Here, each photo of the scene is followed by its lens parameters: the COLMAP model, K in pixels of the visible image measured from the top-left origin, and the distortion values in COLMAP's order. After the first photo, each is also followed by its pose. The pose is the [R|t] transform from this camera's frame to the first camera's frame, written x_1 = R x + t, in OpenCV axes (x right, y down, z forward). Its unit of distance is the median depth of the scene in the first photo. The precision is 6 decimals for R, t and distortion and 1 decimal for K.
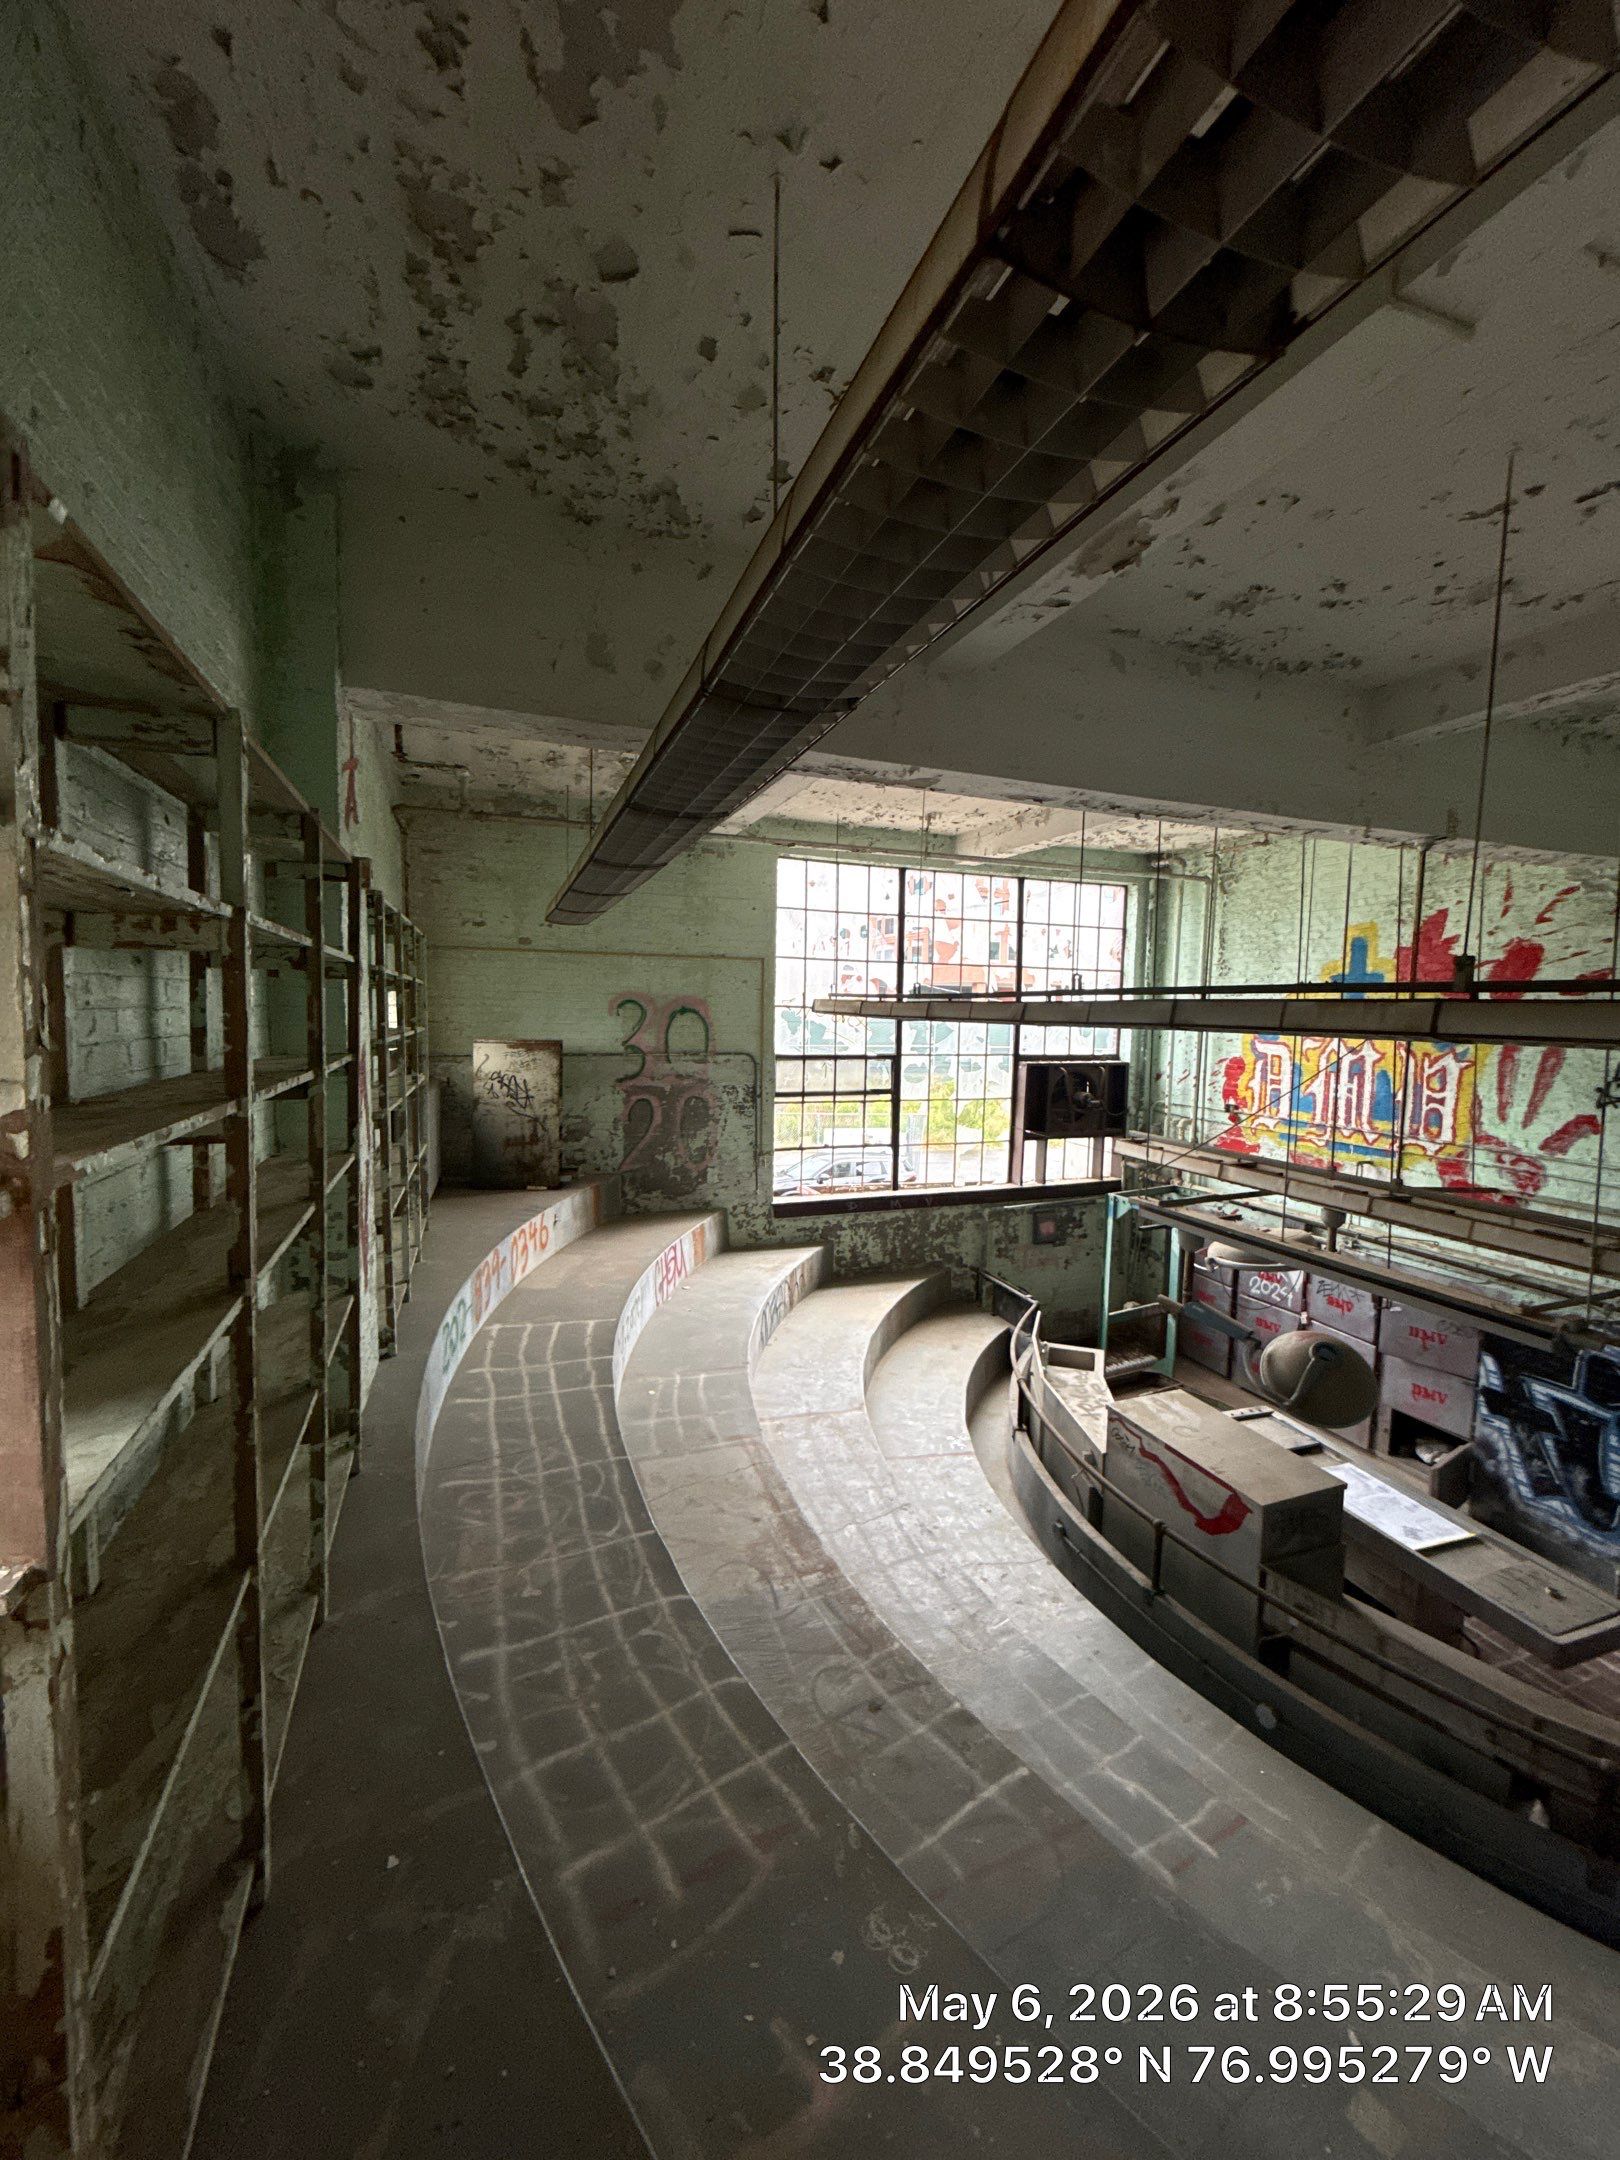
lens RADIAL K [[857.2, 0, 815.3], [0, 857.2, 1083.8], [0, 0, 1]] dist [-0.001464, 0.000447]
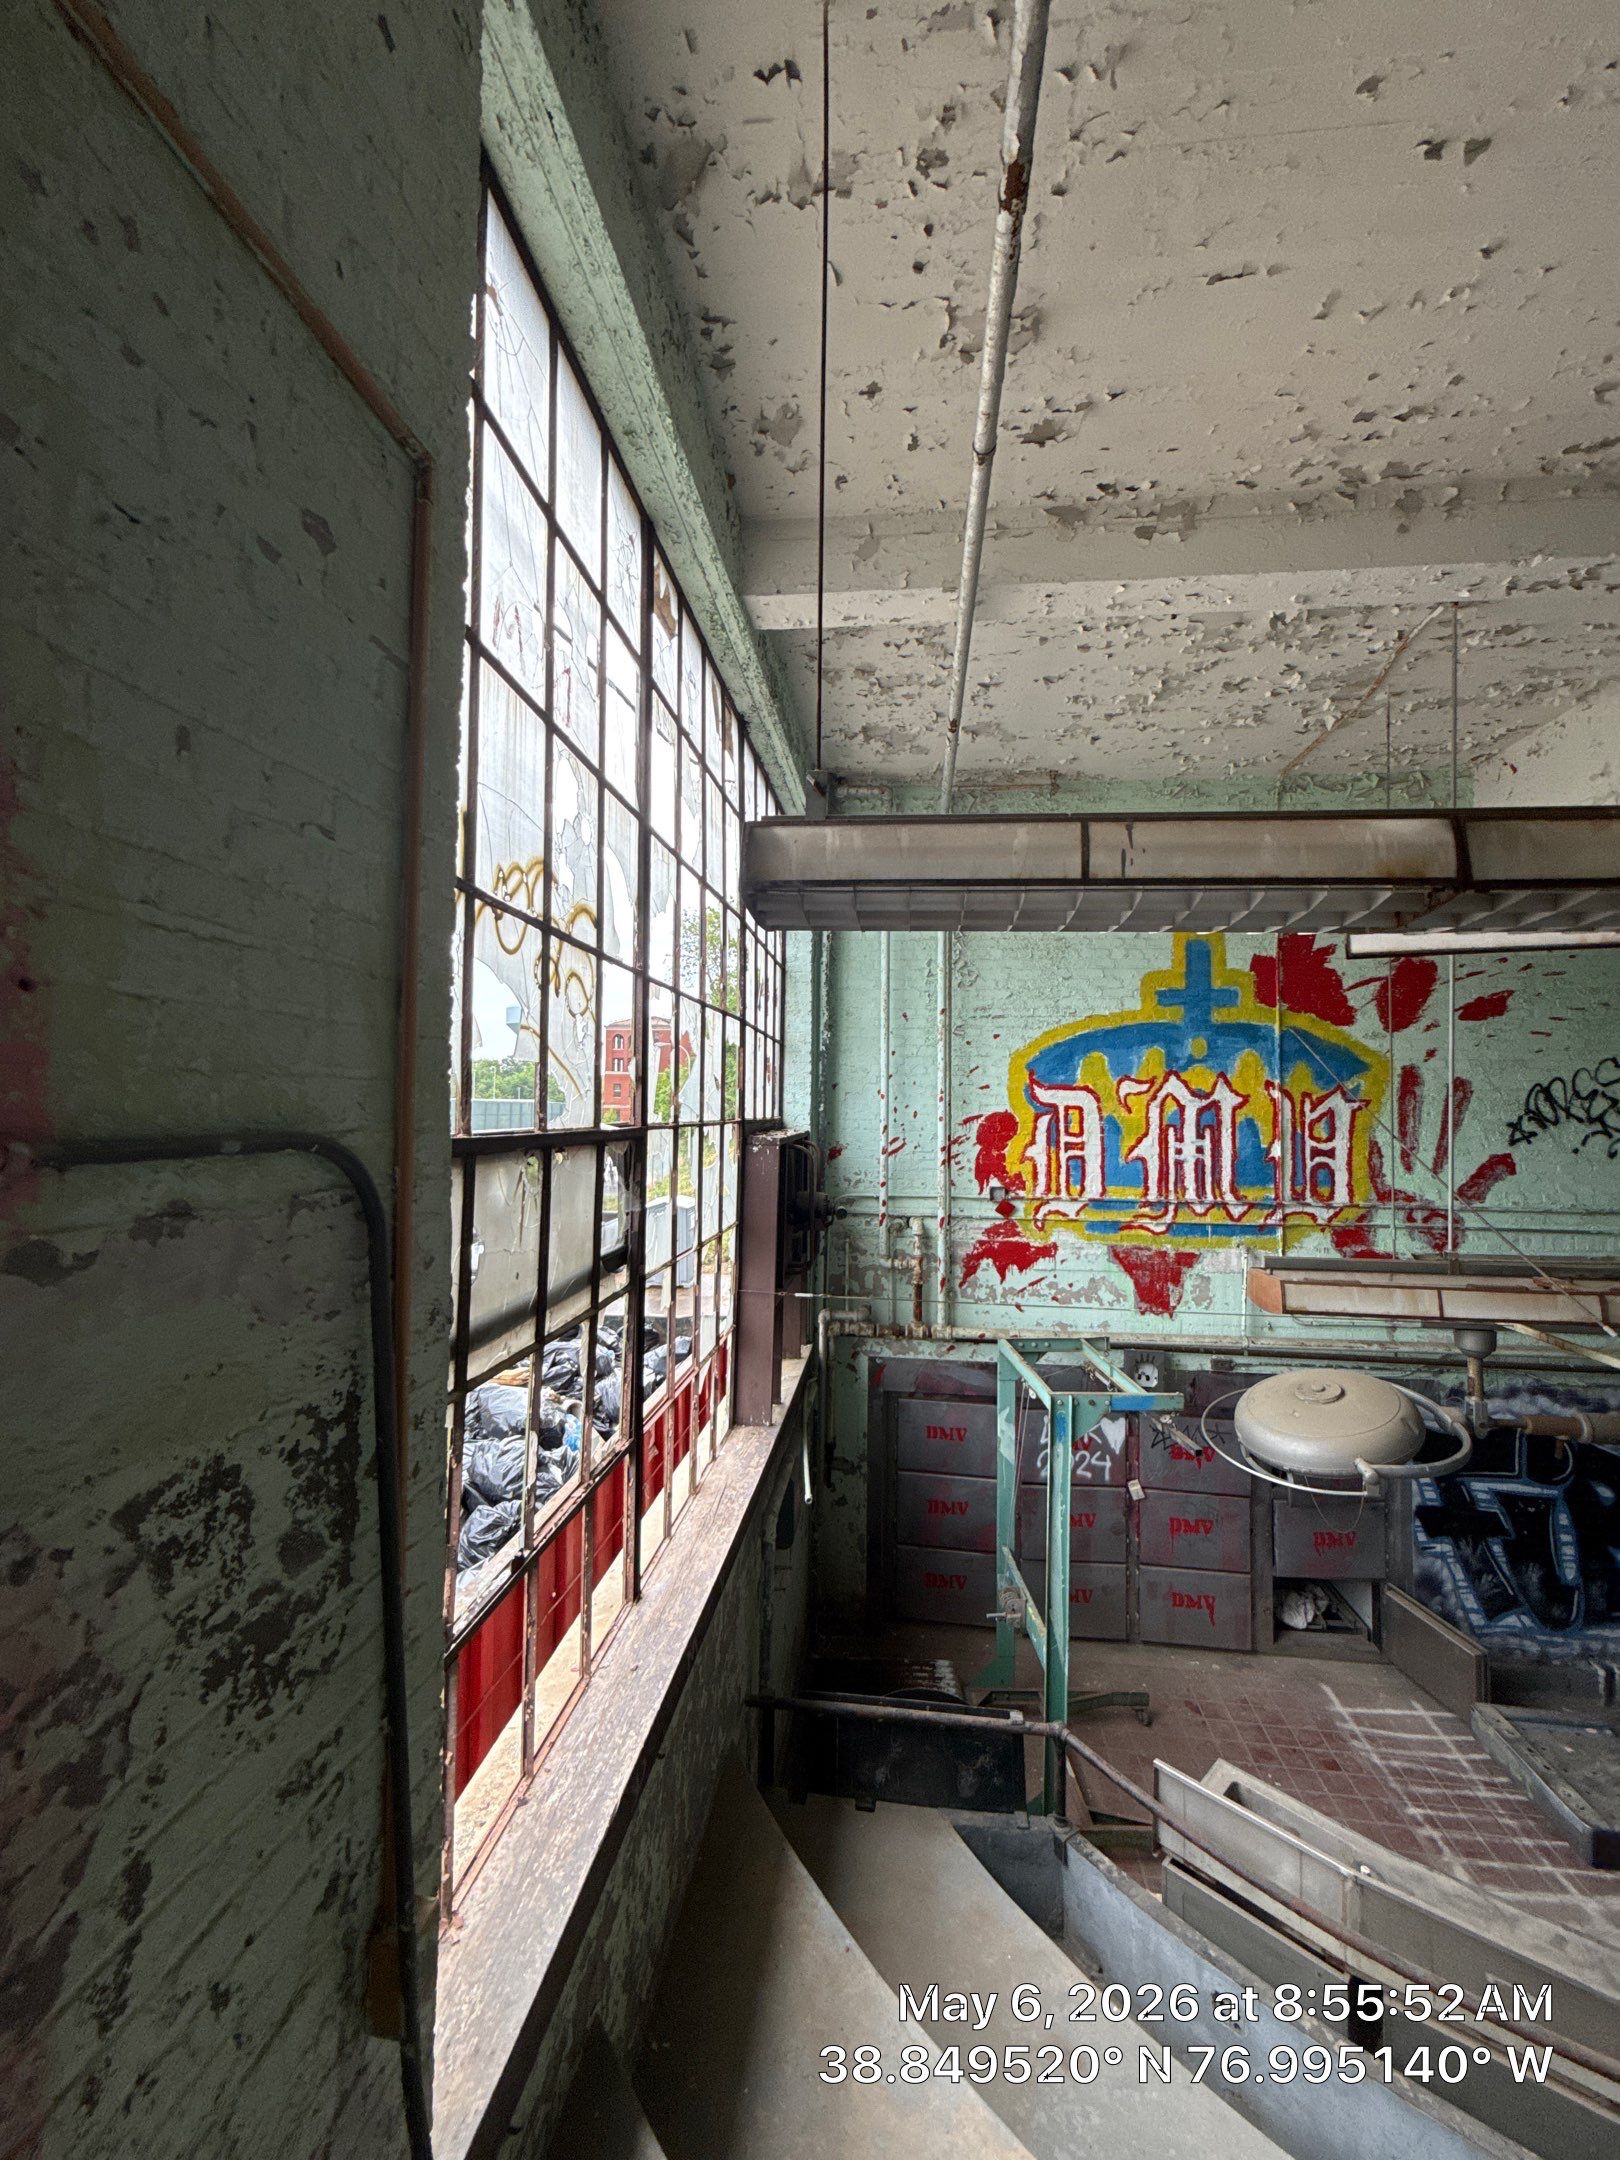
lens RADIAL K [[857.2, 0, 813.4], [0, 857.2, 1079.0], [0, 0, 1]] dist [-0.001464, 0.000447]
pose [[0.458755, 0.015346, 0.888430, -0.180245], [0.075678, 0.995543, -0.056274, -0.037862], [-0.885334, 0.093051, 0.455549, 1.026909]]
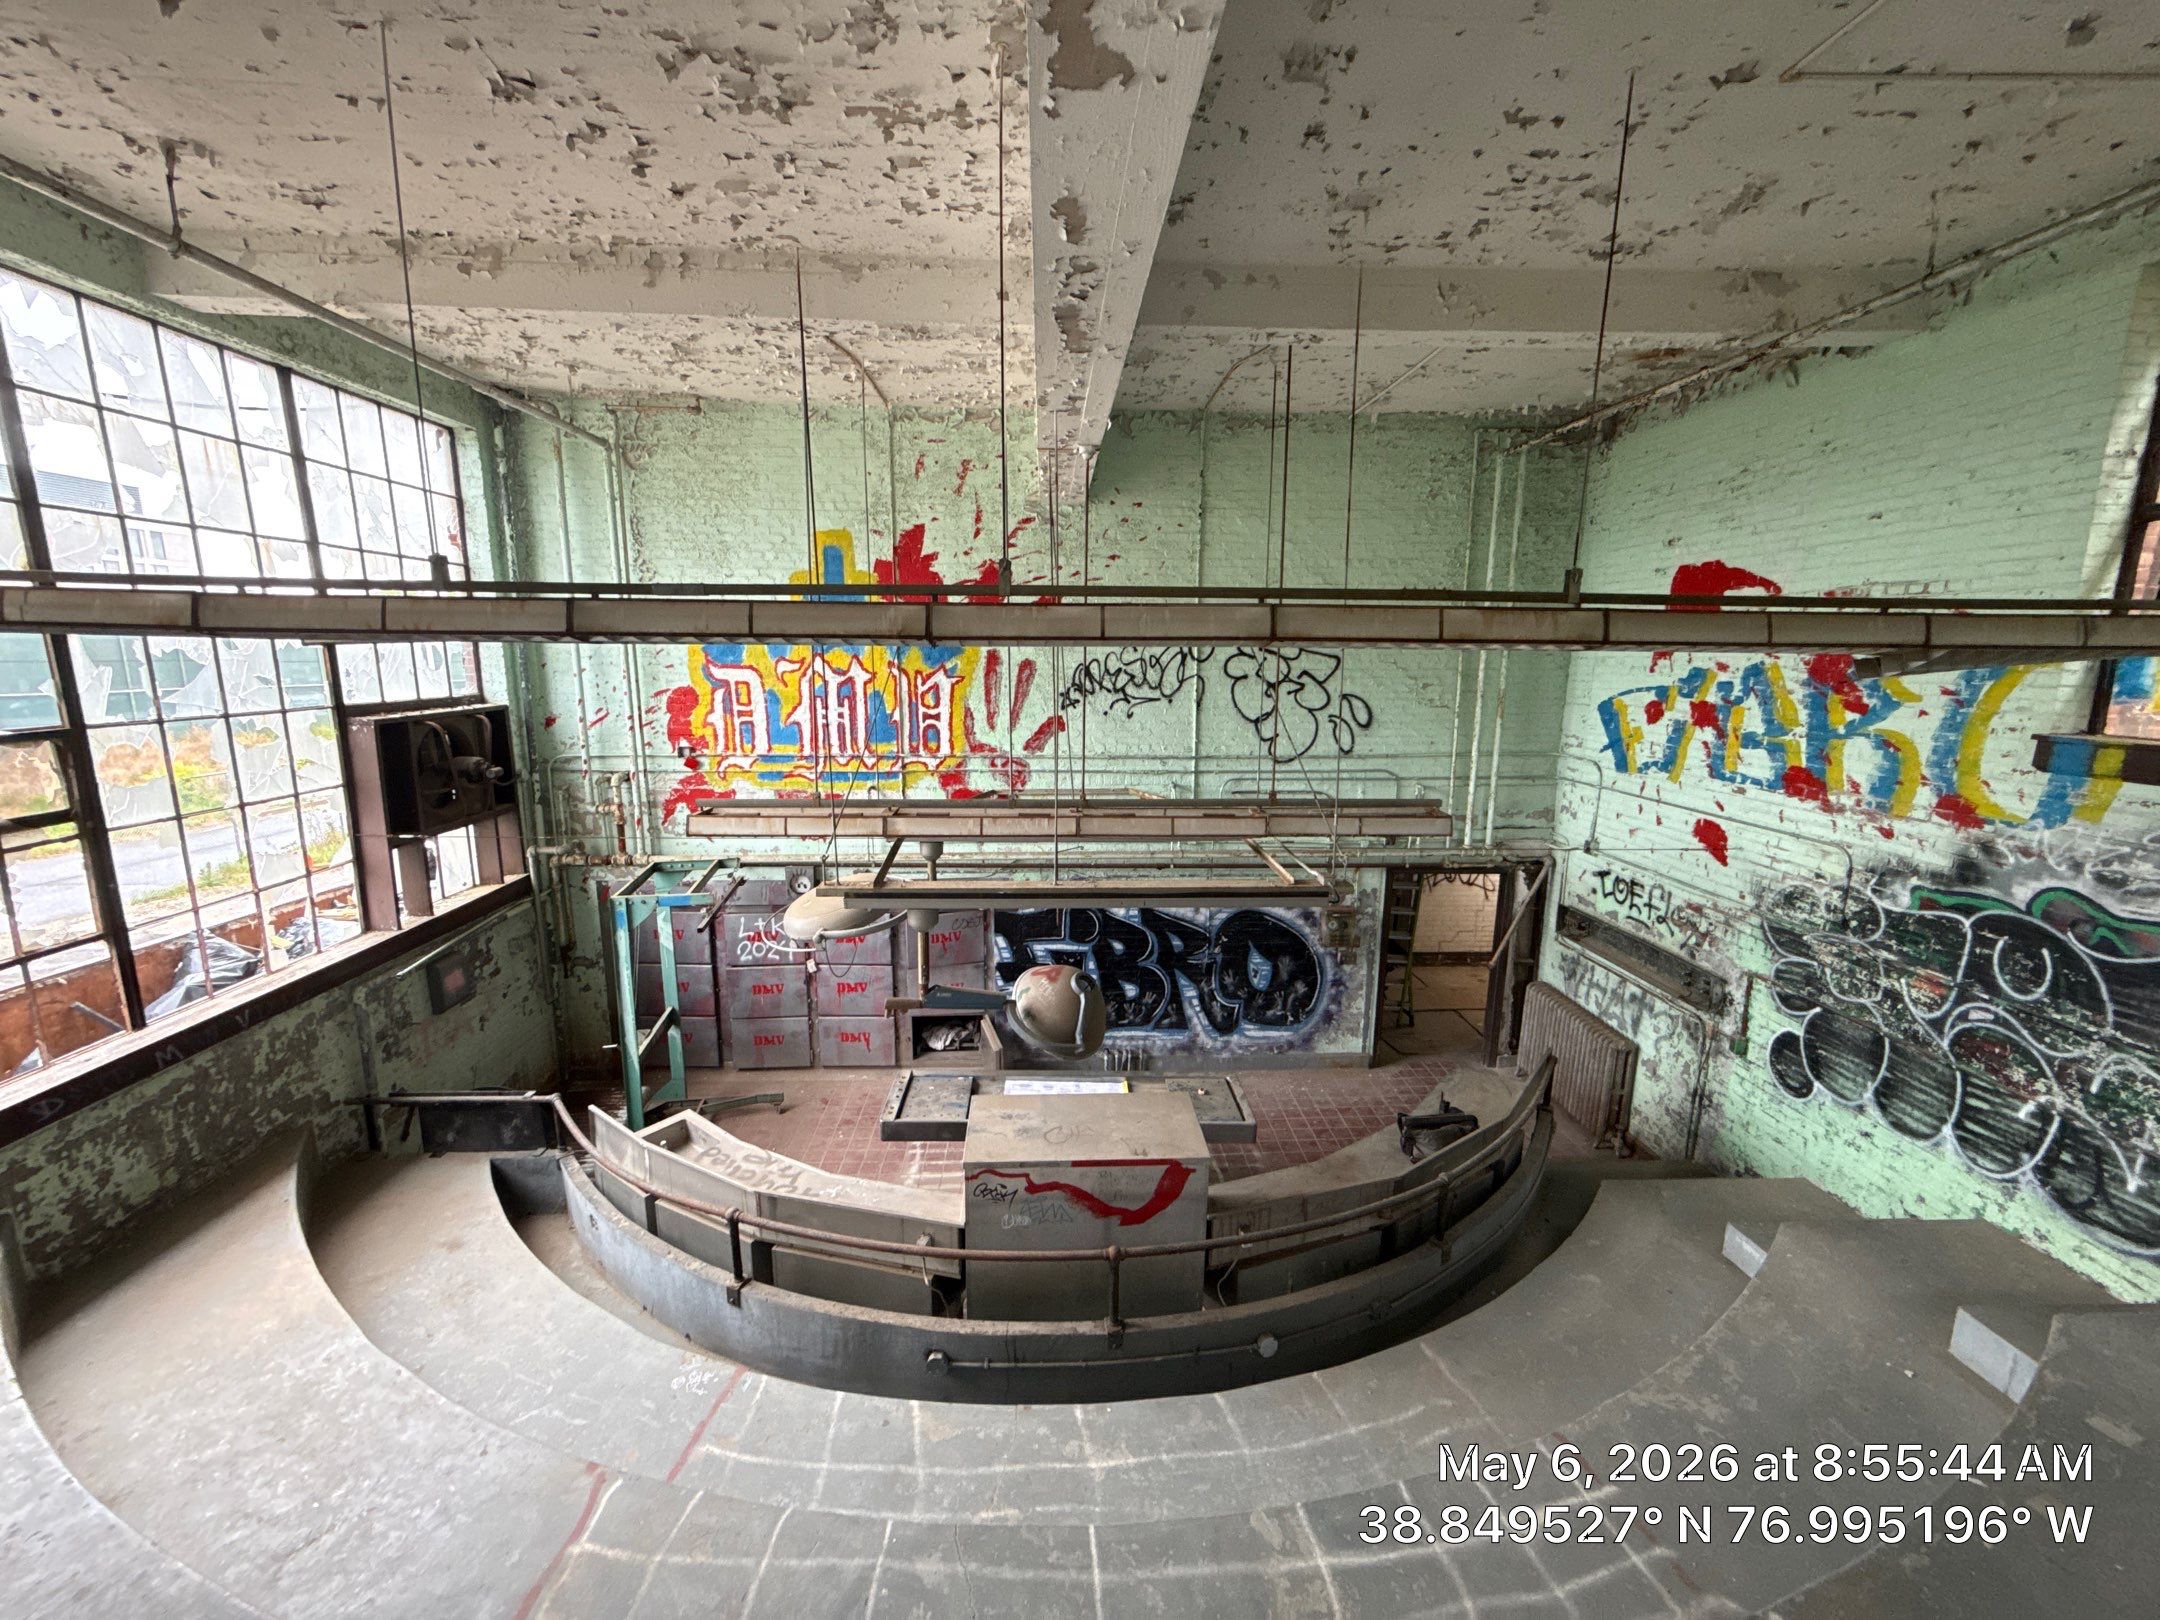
lens RADIAL K [[857.2, 0, 1077.9], [0, 857.2, 807.0], [0, 0, 1]] dist [-0.001464, 0.000447]
pose [[0.308164, -0.190103, 0.932146, -0.197860], [0.080253, 0.981533, 0.173644, -0.037789], [-0.947942, 0.021297, 0.317729, 0.497457]]
